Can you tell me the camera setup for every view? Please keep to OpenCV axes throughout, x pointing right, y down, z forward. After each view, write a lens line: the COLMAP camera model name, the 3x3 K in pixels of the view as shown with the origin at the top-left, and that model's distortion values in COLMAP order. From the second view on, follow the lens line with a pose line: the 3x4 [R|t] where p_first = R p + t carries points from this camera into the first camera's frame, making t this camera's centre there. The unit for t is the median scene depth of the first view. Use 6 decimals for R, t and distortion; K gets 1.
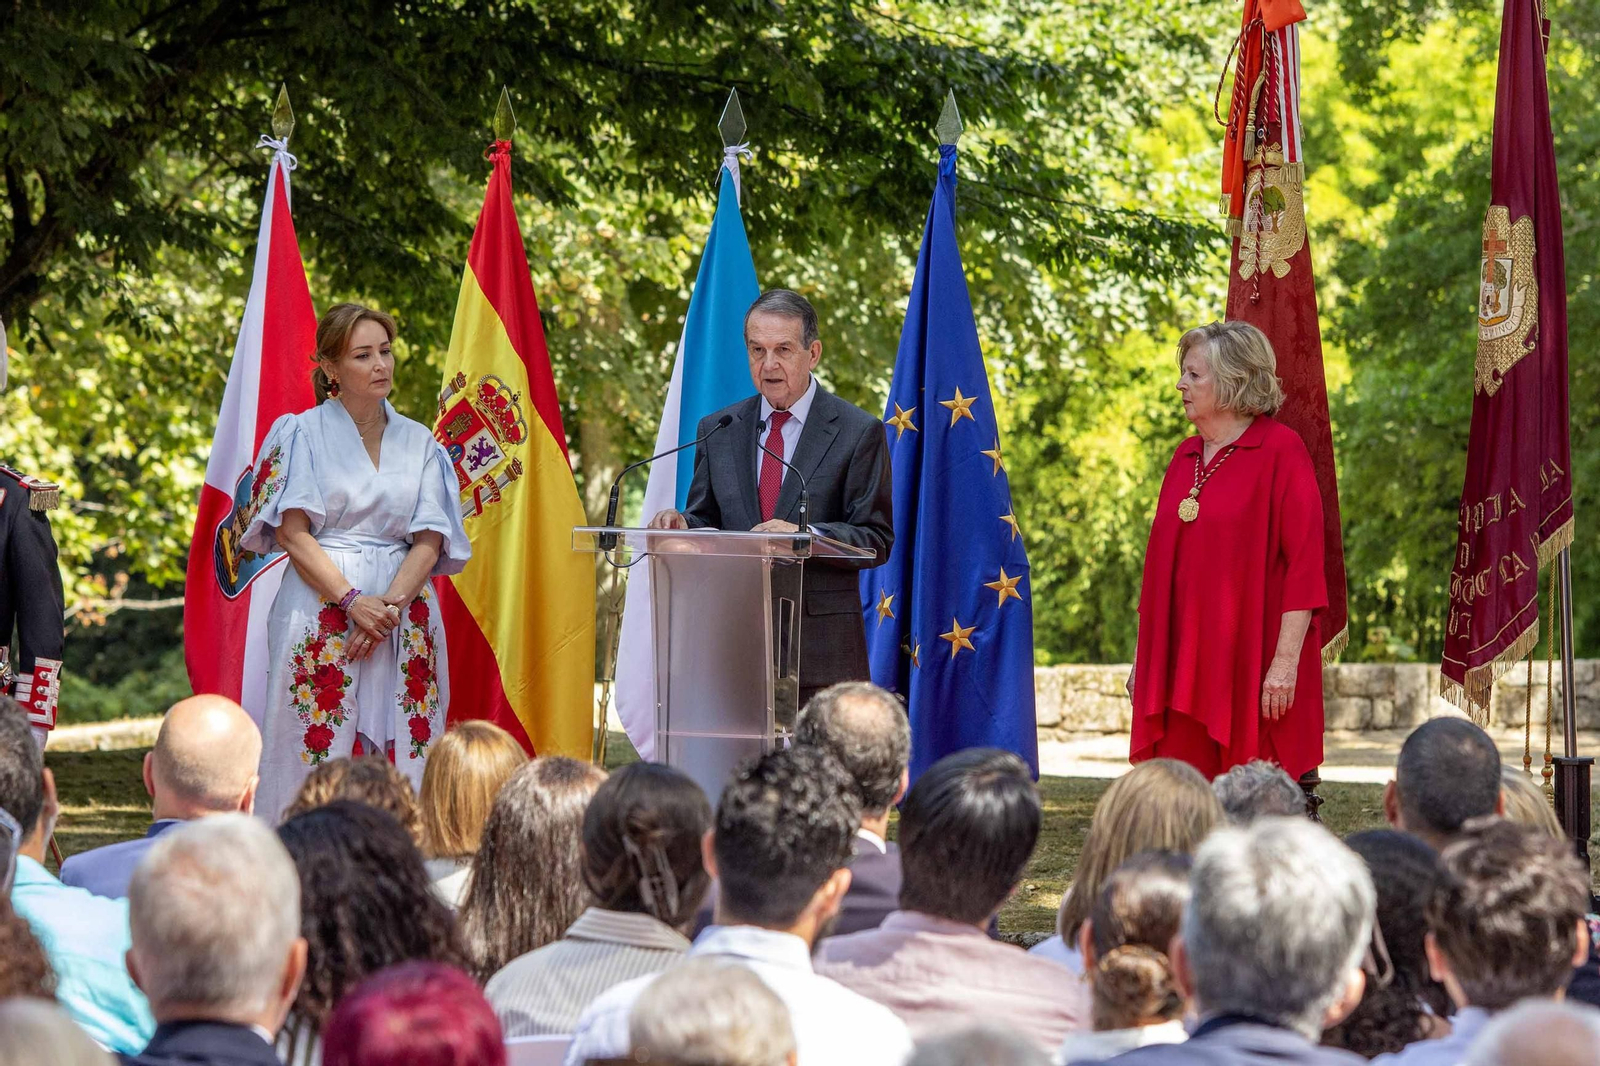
lens RADIAL K [[7389.6, 0, 786.7], [0, 7389.6, 535.3], [0, 0, 1]] dist [0.209632, 0.000000]
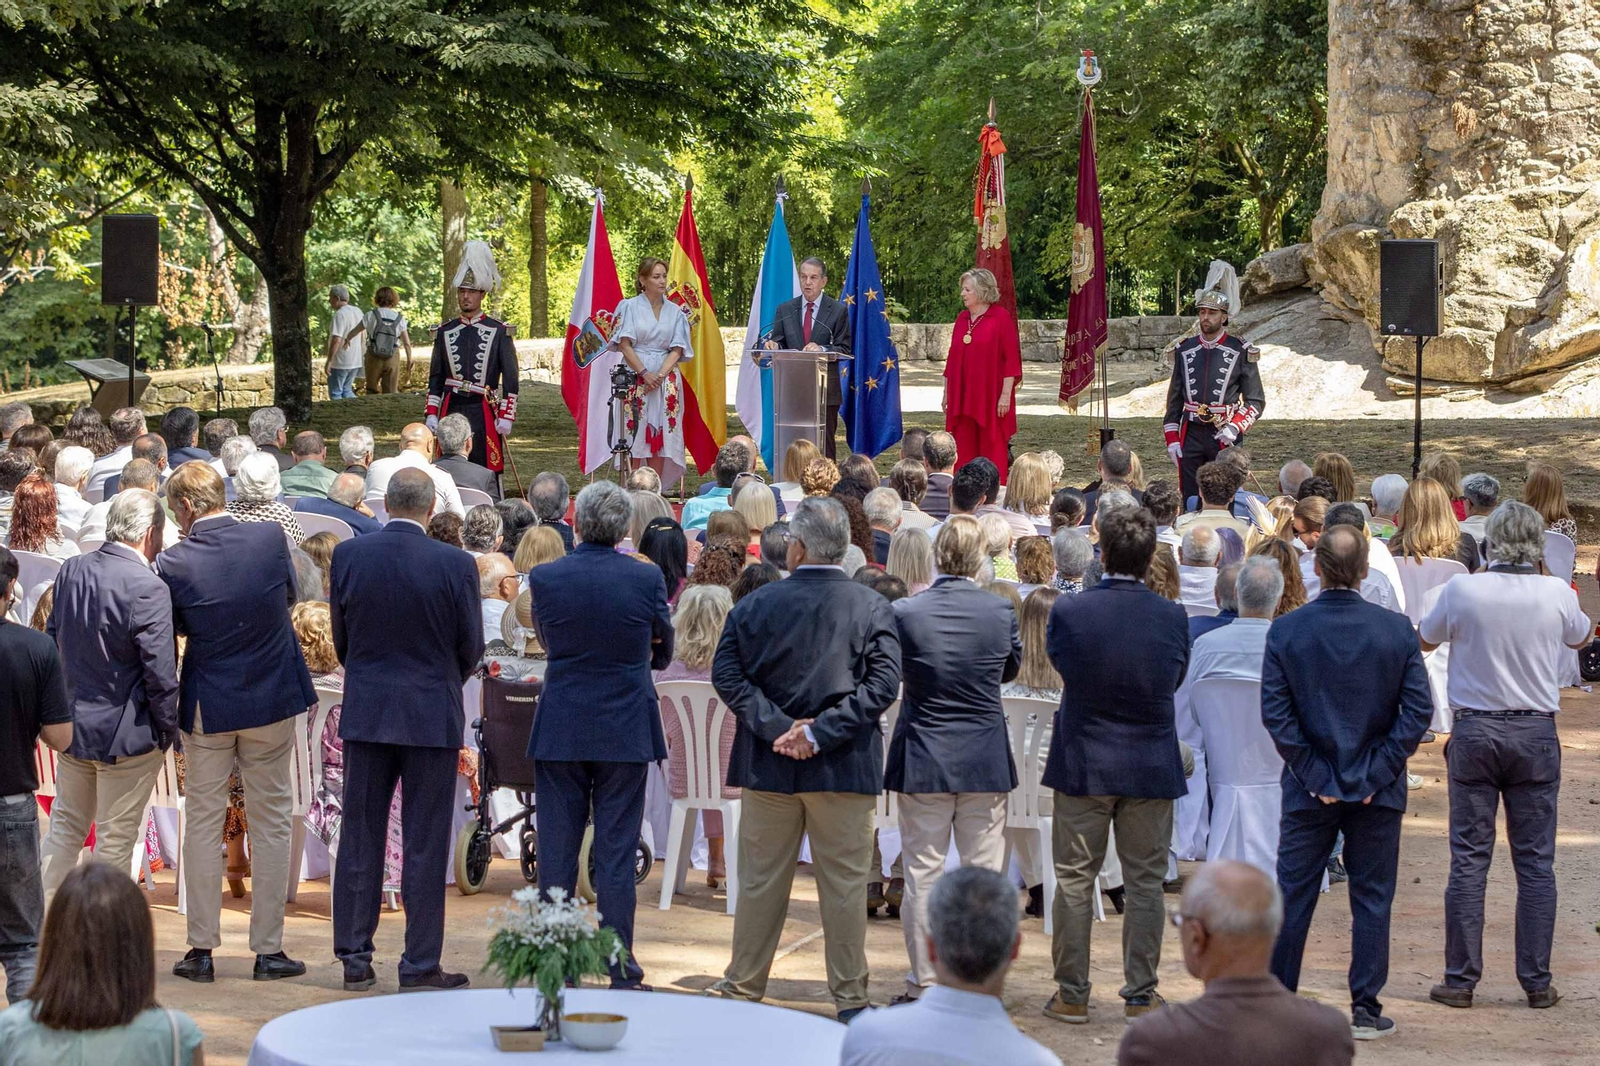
lens RADIAL K [[5573.1, 0, 799.2], [0, 5573.1, 534.2], [0, 0, 1]] dist [-0.391087, 0.000000]
pose [[0.996394, -0.012441, 0.083932, -0.165760], [0.006825, 0.997739, 0.066867, -0.064001], [-0.084574, -0.066053, 0.994225, -0.944109]]
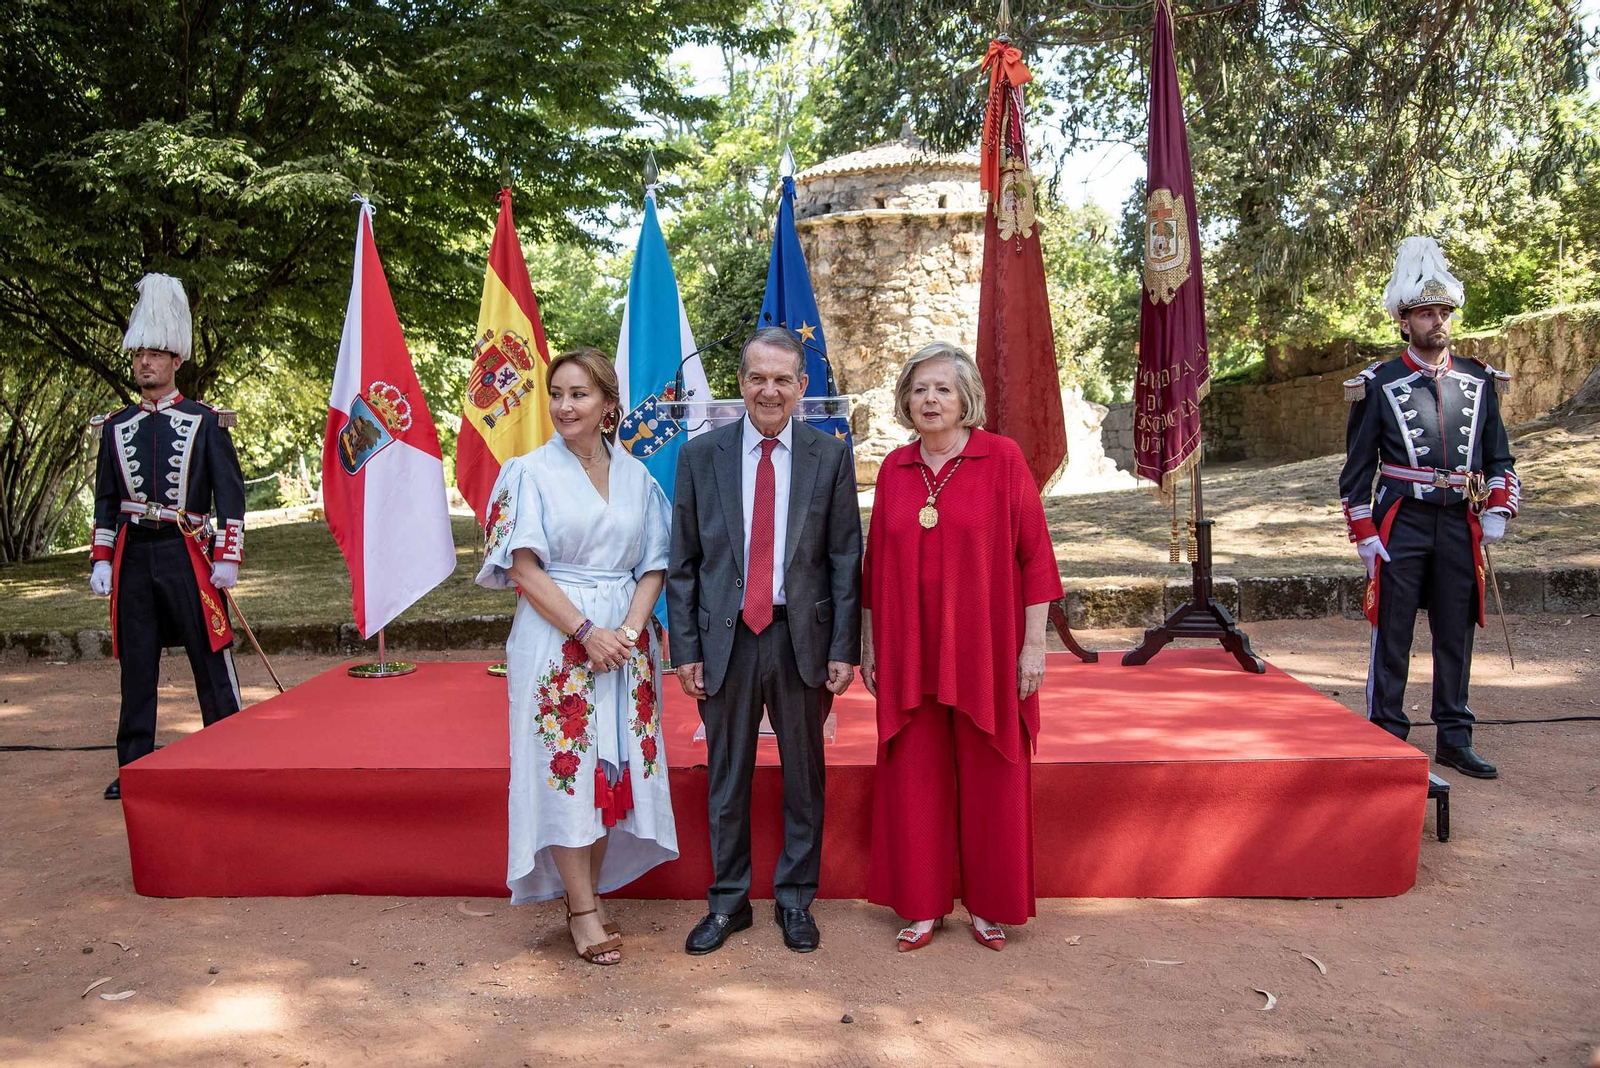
lens RADIAL K [[1383.4, 0, 774.0], [0, 1383.4, 477.5], [0, 0, 1]] dist [-0.056614, 0.034851]
pose [[0.958151, -0.060628, 0.279771, -0.071783], [0.055008, 0.998096, 0.027903, 0.005843], [-0.280930, -0.011346, 0.959661, 0.693967]]
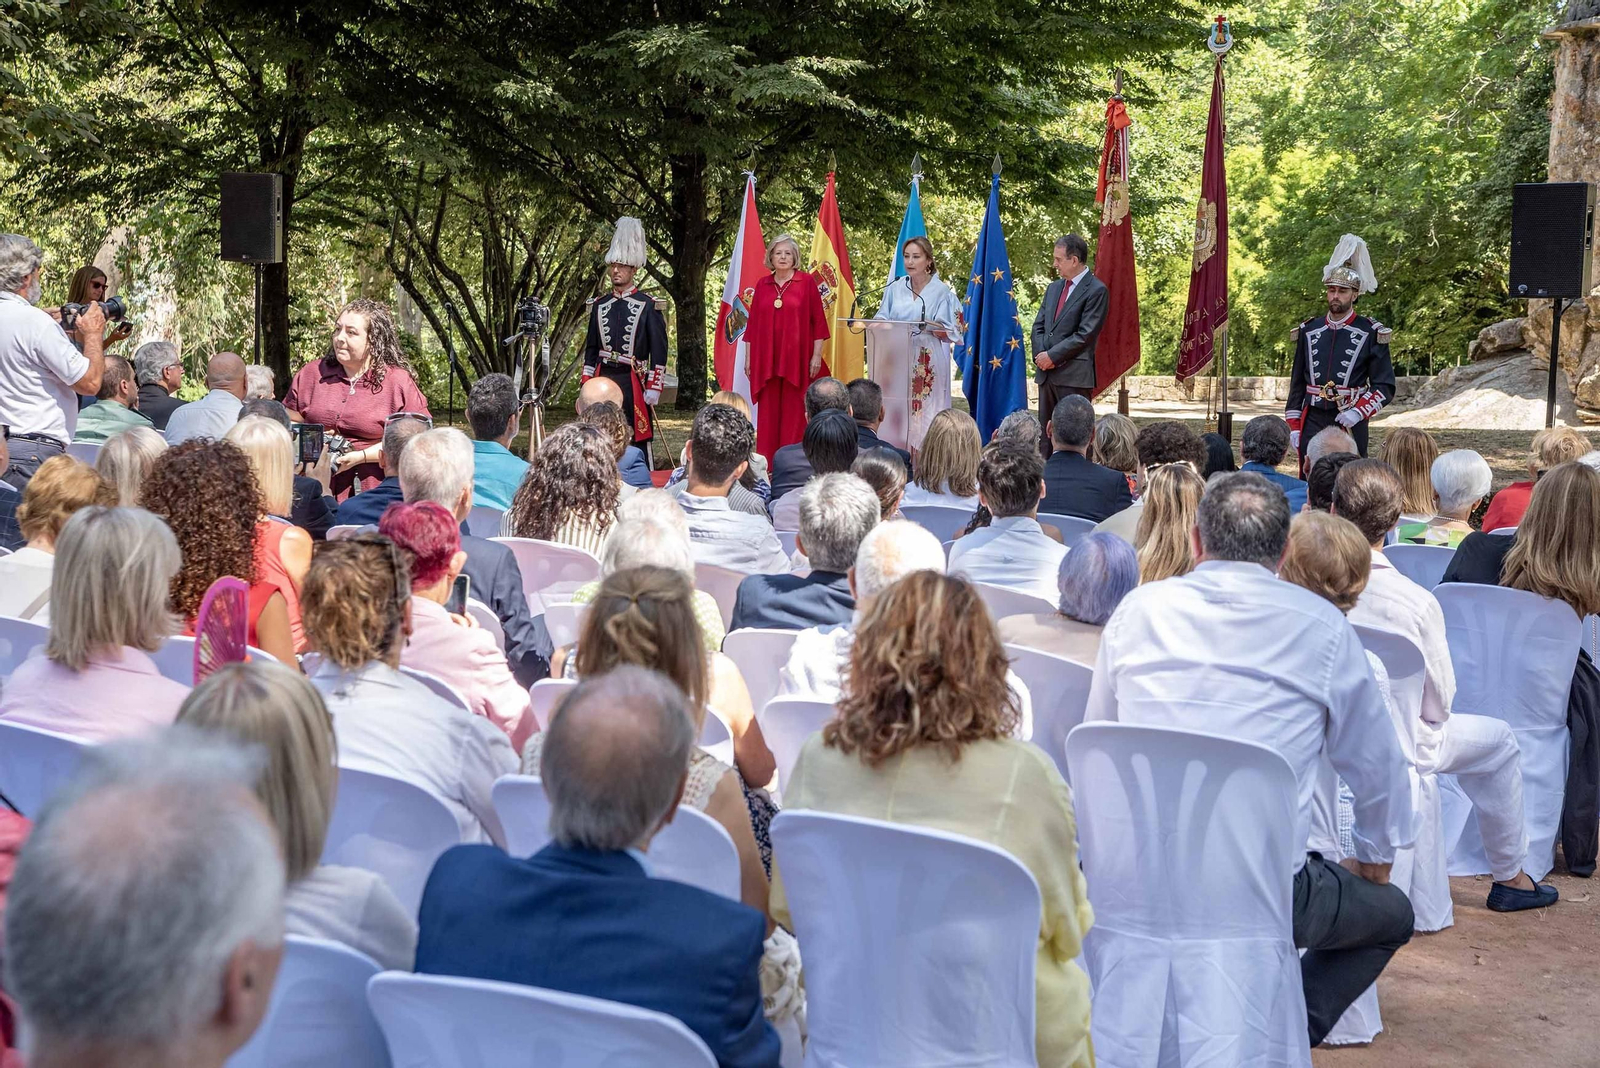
lens RADIAL K [[2560.5, 0, 795.1], [0, 2560.5, 526.8], [0, 0, 1]] dist [0.161382, 0.000000]
pose [[0.993451, 0.022672, -0.111984, 0.055236], [-0.013949, 0.996850, 0.078077, 0.001691], [0.113402, -0.076004, 0.990638, 0.081113]]
